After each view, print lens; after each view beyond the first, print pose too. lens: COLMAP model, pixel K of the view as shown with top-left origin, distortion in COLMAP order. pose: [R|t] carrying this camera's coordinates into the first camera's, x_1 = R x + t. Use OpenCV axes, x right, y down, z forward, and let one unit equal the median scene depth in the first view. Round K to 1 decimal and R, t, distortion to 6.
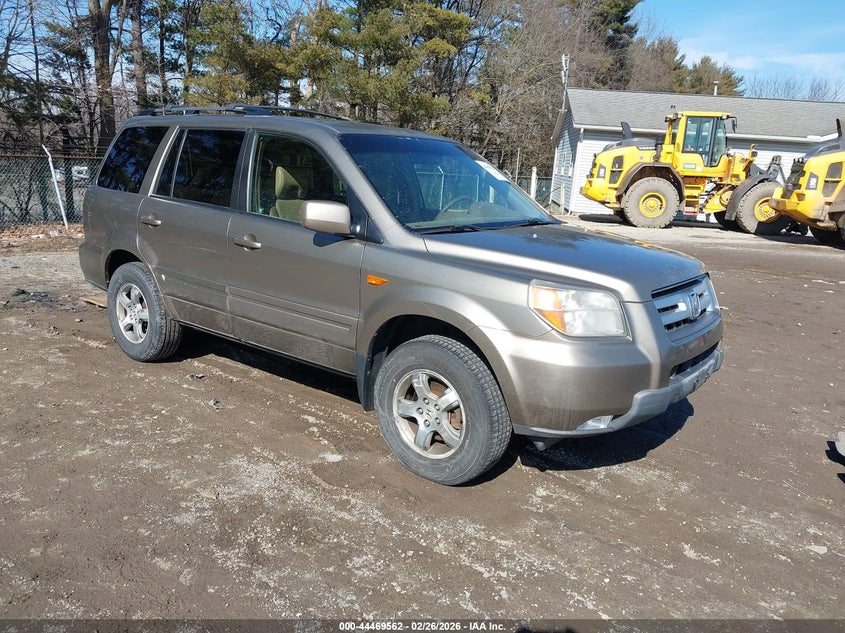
lens RADIAL K [[643.3, 0, 418.5], [0, 643.3, 316.1], [0, 0, 1]] dist [0.004221, -0.005996]
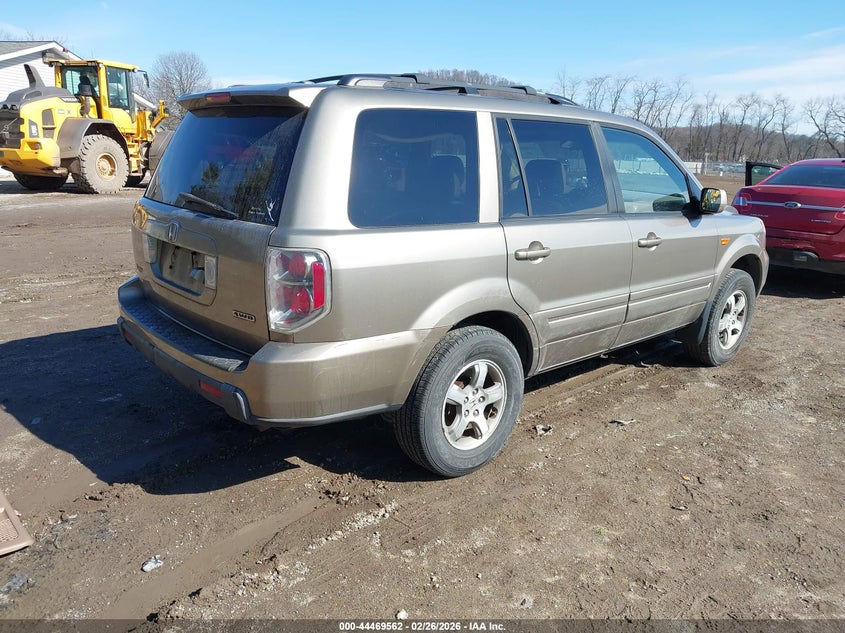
lens RADIAL K [[643.3, 0, 418.5], [0, 643.3, 316.1], [0, 0, 1]] dist [0.004221, -0.005996]
pose [[0.196936, -0.293203, 0.935547, -0.452640], [0.202358, 0.945843, 0.253833, -0.115004], [-0.959306, 0.139327, 0.245603, 0.389151]]
